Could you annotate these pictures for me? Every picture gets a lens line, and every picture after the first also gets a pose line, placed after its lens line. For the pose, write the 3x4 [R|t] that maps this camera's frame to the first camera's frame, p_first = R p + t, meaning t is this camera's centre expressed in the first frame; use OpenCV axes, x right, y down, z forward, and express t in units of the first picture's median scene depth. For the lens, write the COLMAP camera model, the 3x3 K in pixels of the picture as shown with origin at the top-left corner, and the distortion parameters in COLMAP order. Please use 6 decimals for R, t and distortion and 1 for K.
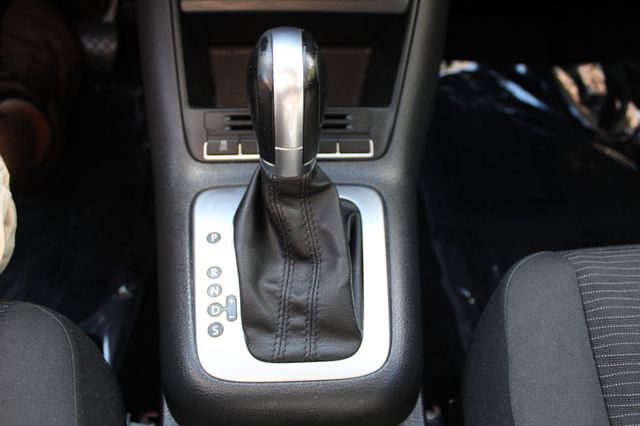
lens RADIAL K [[582.2, 0, 320.0], [0, 582.2, 213.0], [0, 0, 1]] dist [-0.116420, 0.016273]
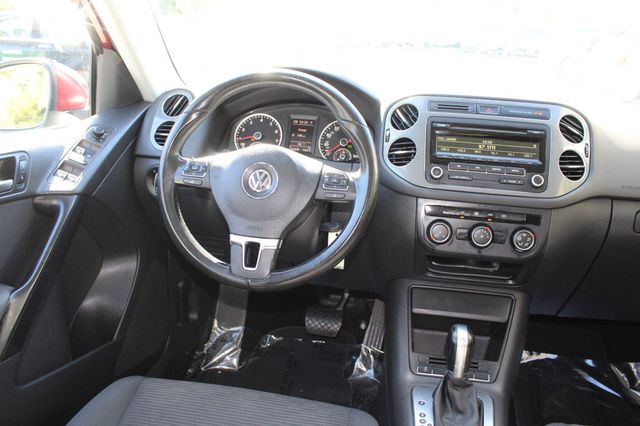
lens RADIAL K [[539.7, 0, 320.0], [0, 539.7, 213.0], [0, 0, 1]] dist [-0.162960, 0.148955]
pose [[0.969919, 0.072716, -0.232315, -0.146353], [-0.174694, 0.872541, -0.456238, 0.449937], [0.169528, 0.483098, 0.858997, -1.430205]]
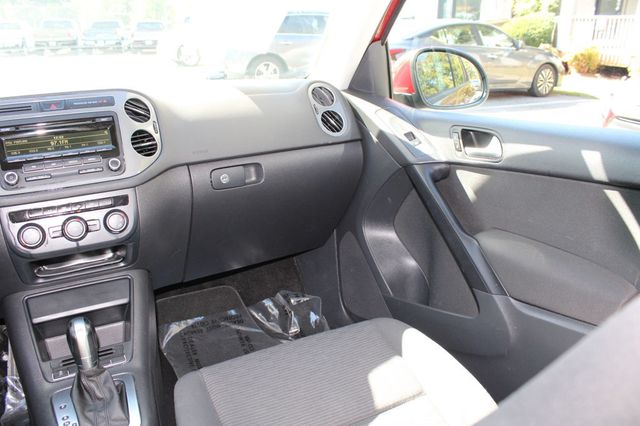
lens RADIAL K [[539.7, 0, 320.0], [0, 539.7, 213.0], [0, 0, 1]] dist [-0.162960, 0.148955]
pose [[0.912376, -0.186165, 0.364571, 0.167112], [0.332910, 0.855688, -0.396192, 0.585028], [-0.238202, 0.482846, 0.842686, -1.528109]]
